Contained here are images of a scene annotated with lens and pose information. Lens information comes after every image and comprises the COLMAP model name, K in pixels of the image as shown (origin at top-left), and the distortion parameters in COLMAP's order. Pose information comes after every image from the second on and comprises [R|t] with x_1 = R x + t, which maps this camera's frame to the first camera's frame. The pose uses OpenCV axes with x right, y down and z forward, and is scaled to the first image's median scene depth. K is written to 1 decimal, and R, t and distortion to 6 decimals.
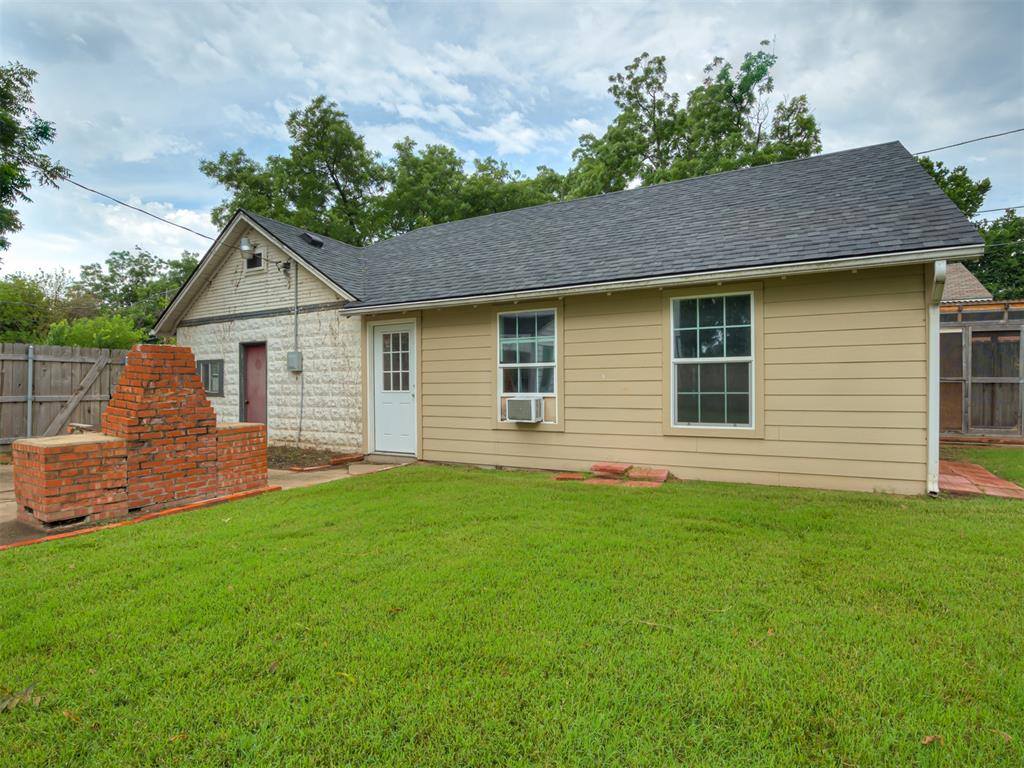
lens RADIAL K [[512.9, 0, 512.0], [0, 512.9, 384.0], [0, 0, 1]] dist [-0.002243, -0.002593]
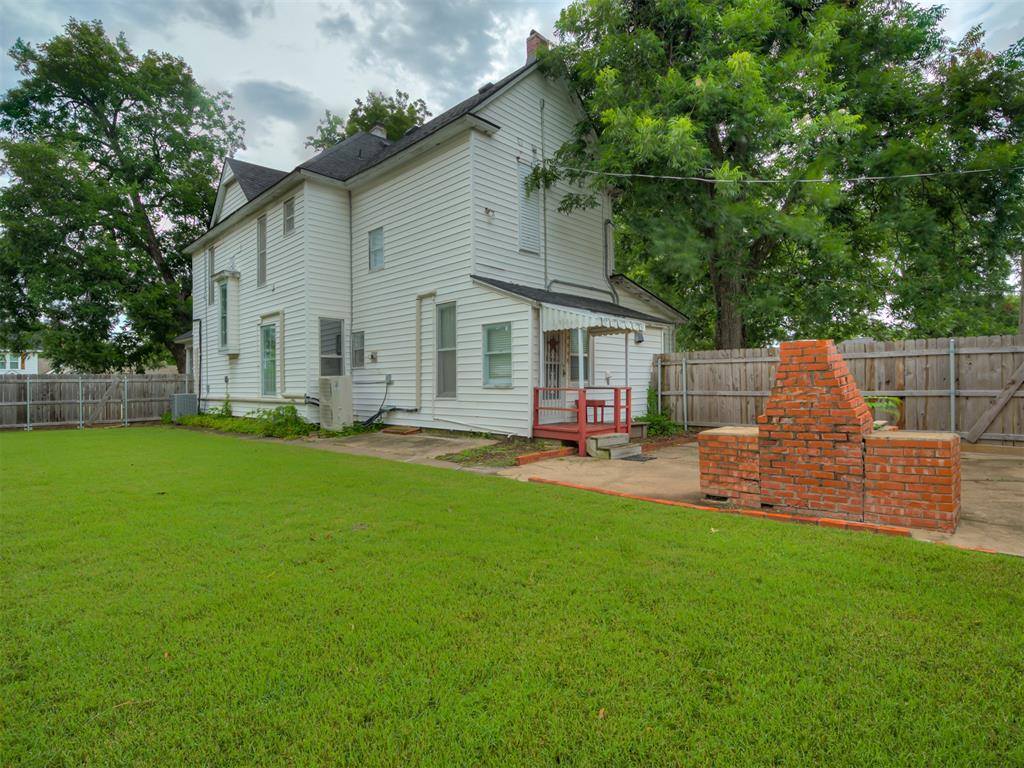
lens RADIAL K [[512.9, 0, 512.0], [0, 512.9, 384.0], [0, 0, 1]] dist [-0.002243, -0.002593]
pose [[-0.212201, 0.005237, -0.977212, 0.318307], [0.015121, 0.999884, 0.002075, -0.005953], [0.977109, -0.014336, -0.212256, 0.622075]]
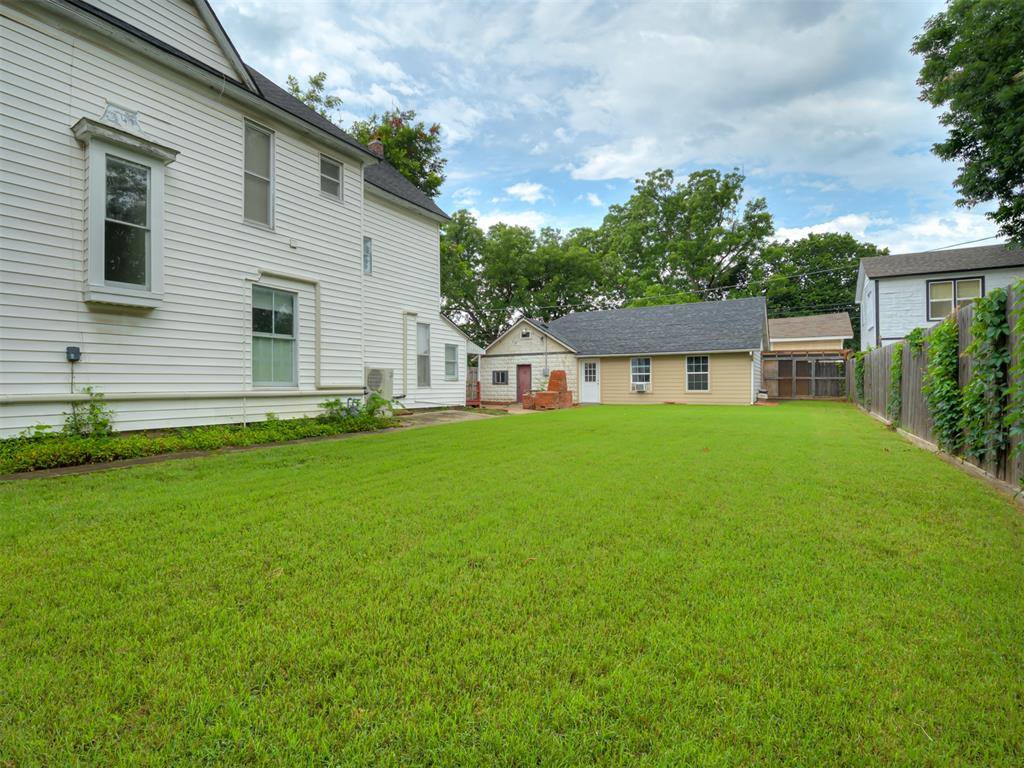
lens RADIAL K [[409.8, 0, 512.0], [0, 409.8, 384.0], [0, 0, 1]] dist [-0.000509, -0.000189]
pose [[0.997461, 0.000012, -0.071220, -0.577236], [0.000387, 0.999984, 0.005592, 0.012348], [0.071219, -0.005605, 0.997445, -1.603728]]
